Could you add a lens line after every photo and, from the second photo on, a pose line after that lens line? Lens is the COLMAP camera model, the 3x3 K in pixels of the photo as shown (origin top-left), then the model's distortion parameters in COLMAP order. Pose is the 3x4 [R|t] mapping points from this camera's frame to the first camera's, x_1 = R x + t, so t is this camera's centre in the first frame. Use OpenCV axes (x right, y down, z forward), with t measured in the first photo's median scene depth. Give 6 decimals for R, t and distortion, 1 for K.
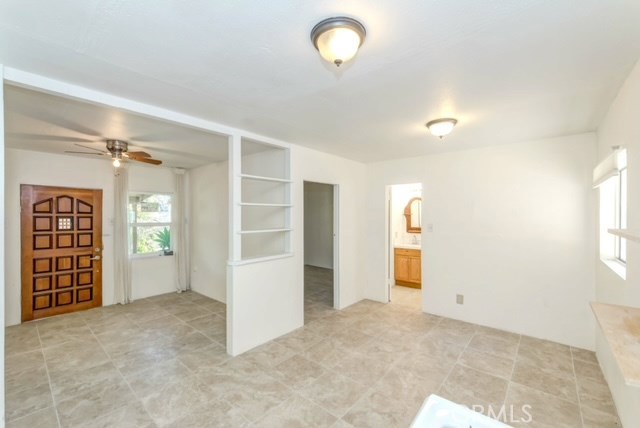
lens RADIAL K [[264.8, 0, 317.8], [0, 264.8, 215.5], [0, 0, 1]] dist [0.002233, 0.000801]
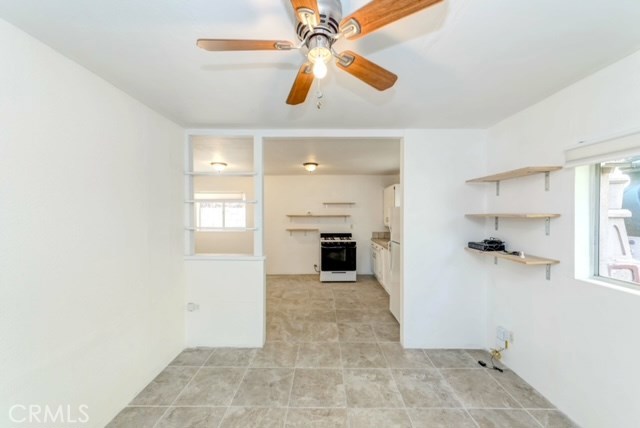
lens RADIAL K [[230.6, 0, 321.6], [0, 230.6, 216.2], [0, 0, 1]] dist [-0.000569, -0.000009]
pose [[-0.647974, -0.013841, 0.761537, -1.335239], [-0.005056, 0.999891, 0.013871, 0.004792], [-0.761646, 0.005138, -0.647973, 1.616963]]
